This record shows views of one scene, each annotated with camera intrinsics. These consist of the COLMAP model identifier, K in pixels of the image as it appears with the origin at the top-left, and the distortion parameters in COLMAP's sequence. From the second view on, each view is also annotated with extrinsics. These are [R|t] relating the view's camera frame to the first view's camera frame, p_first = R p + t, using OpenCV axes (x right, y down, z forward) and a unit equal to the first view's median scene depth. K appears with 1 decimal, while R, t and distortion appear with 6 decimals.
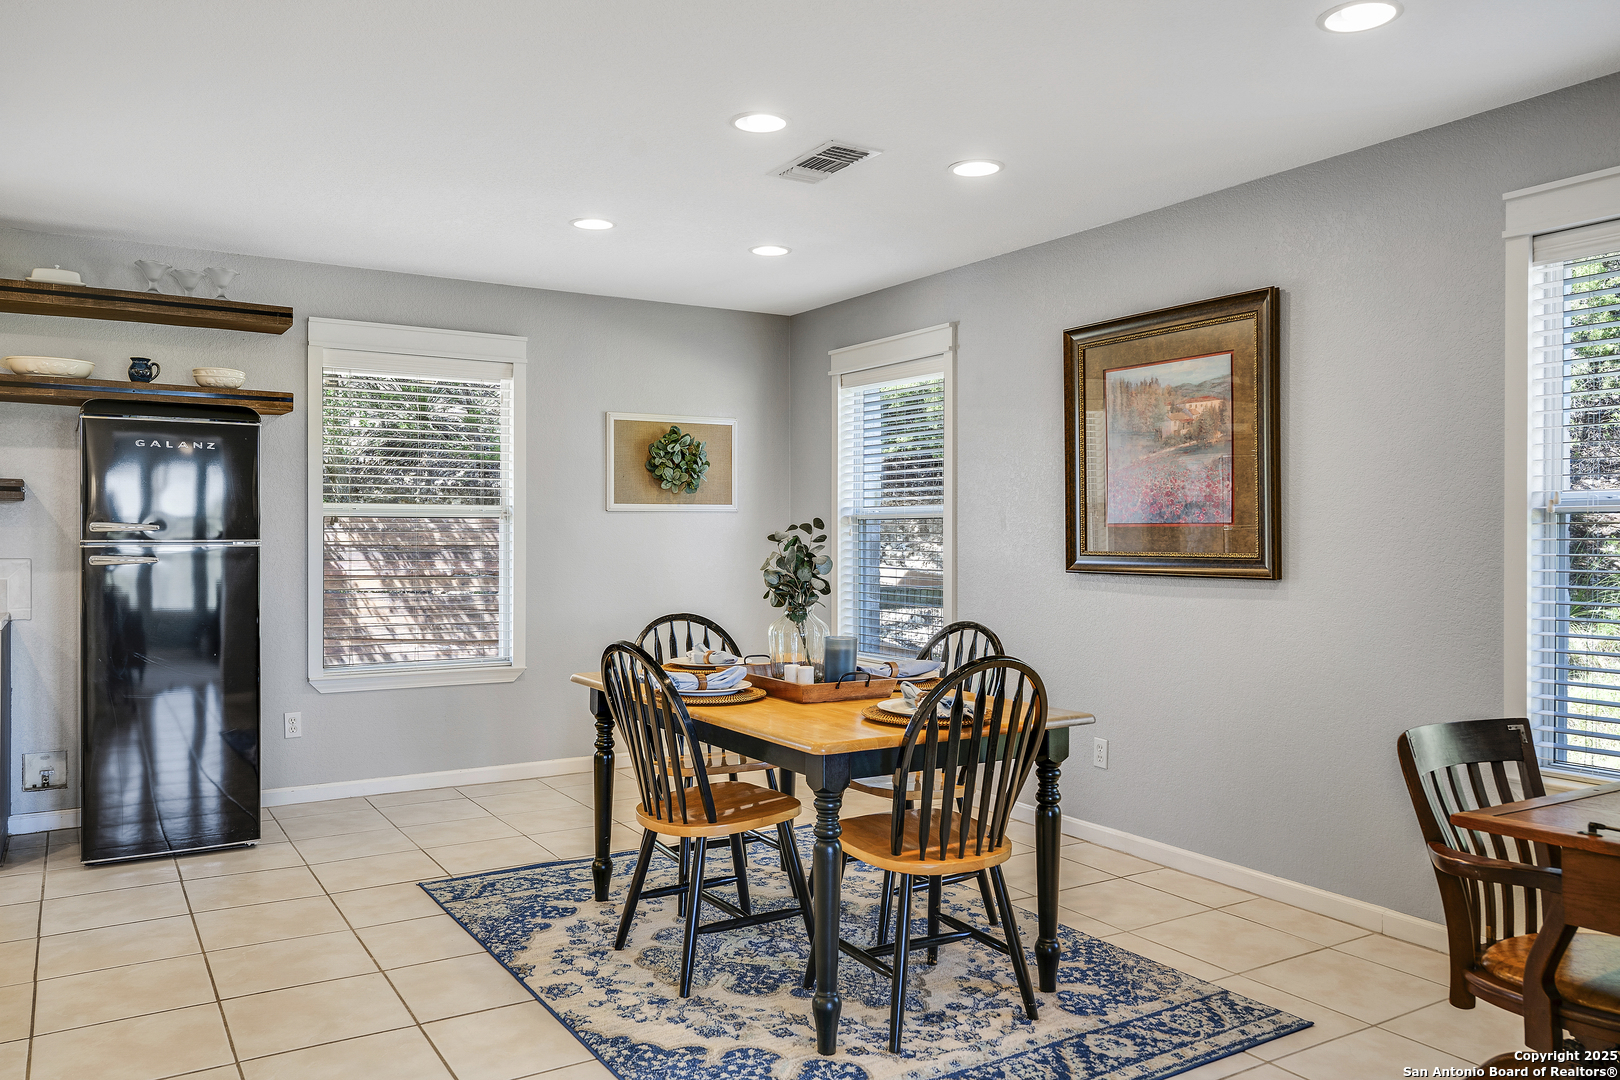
lens RADIAL K [[1164.5, 0, 810.9], [0, 1164.5, 545.7], [0, 0, 1]] dist [-0.000681, -0.000428]
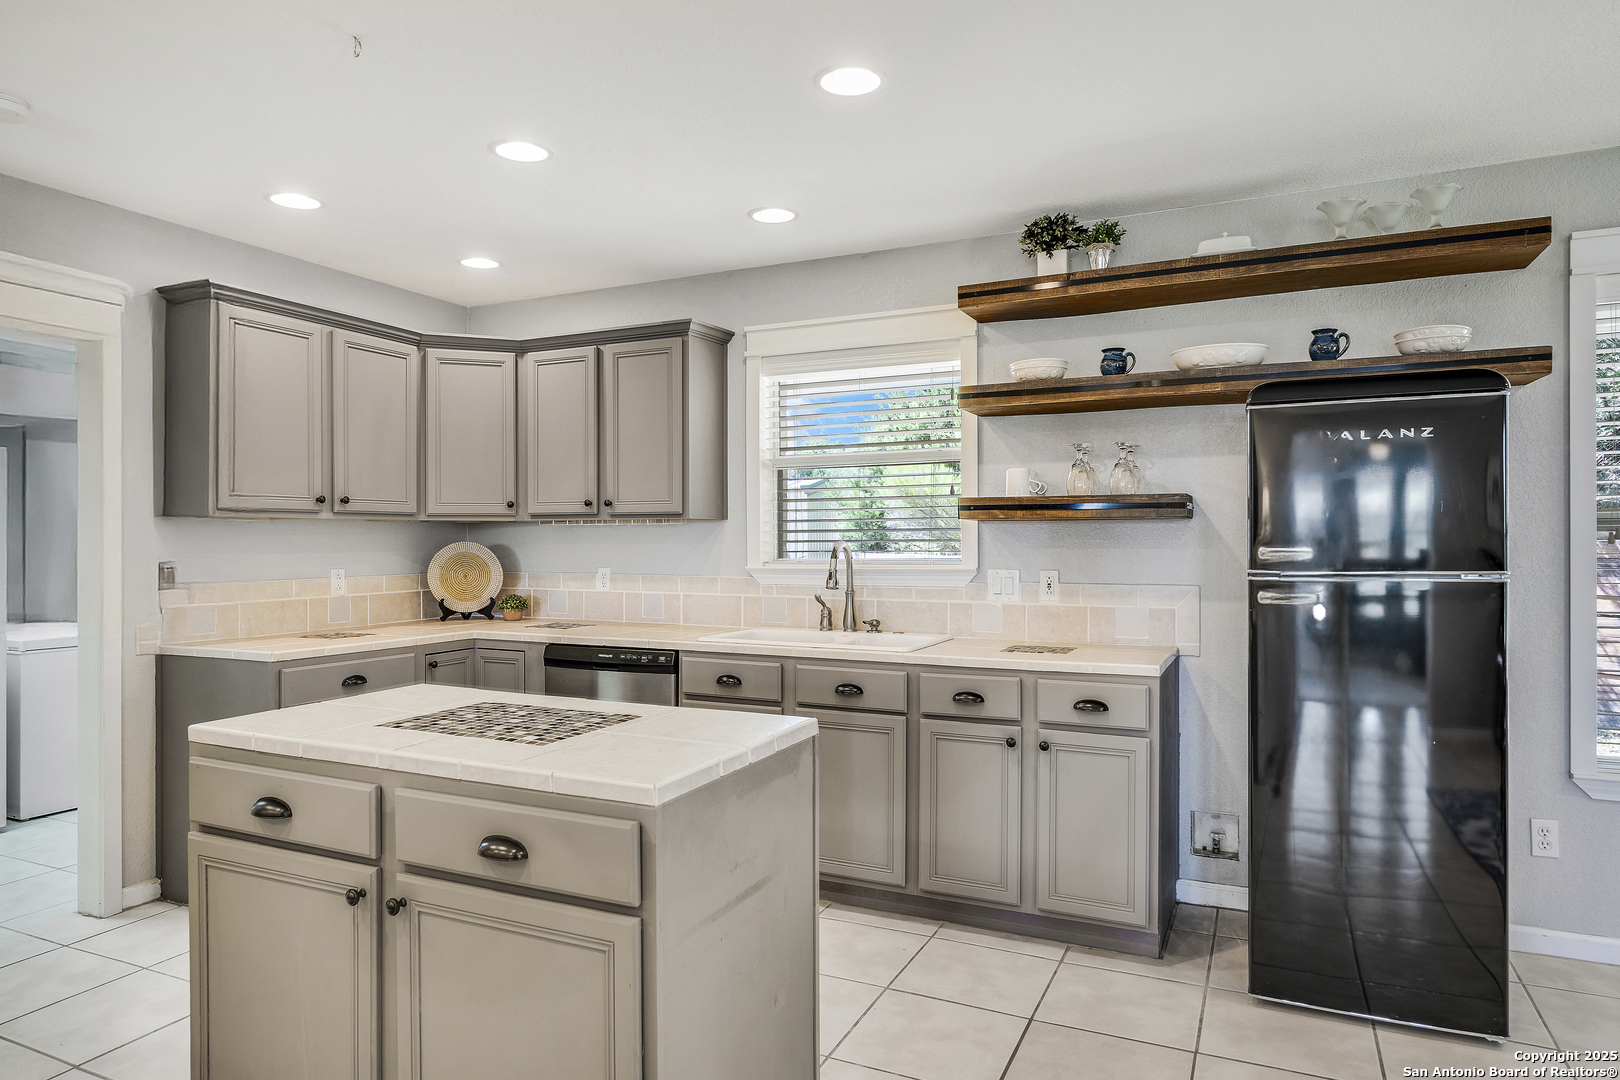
lens RADIAL K [[992.0, 0, 799.6], [0, 992.0, 534.4], [0, 0, 1]] dist [0.003446, -0.000557]
pose [[0.532281, -0.007292, -0.846536, -0.206412], [-0.005013, 0.999918, -0.011765, -0.016806], [0.846553, 0.010506, 0.532201, 0.359318]]
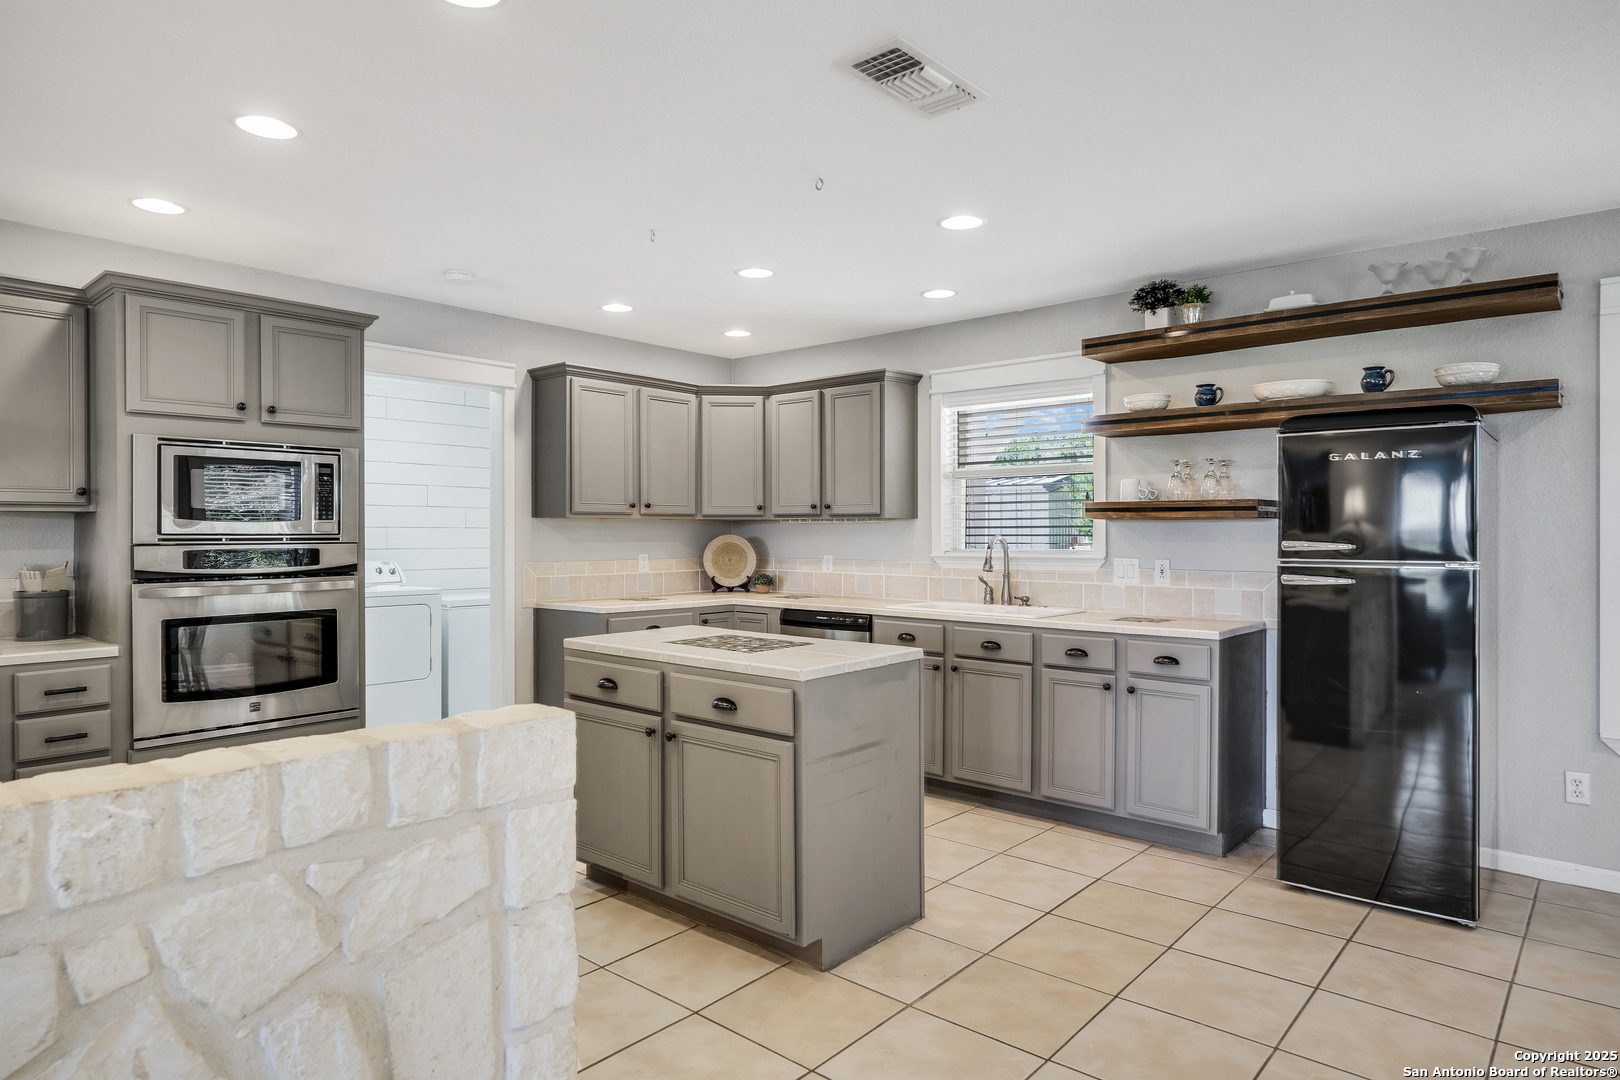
lens RADIAL K [[947.1, 0, 810.0], [0, 947.1, 540.0], [0, 0, 1]] dist [0.000038, -0.000065]
pose [[0.293114, 0.005873, -0.956059, 0.031128], [-0.010142, 0.999944, 0.003034, -0.017128], [0.956024, 0.008807, 0.293157, 0.332352]]
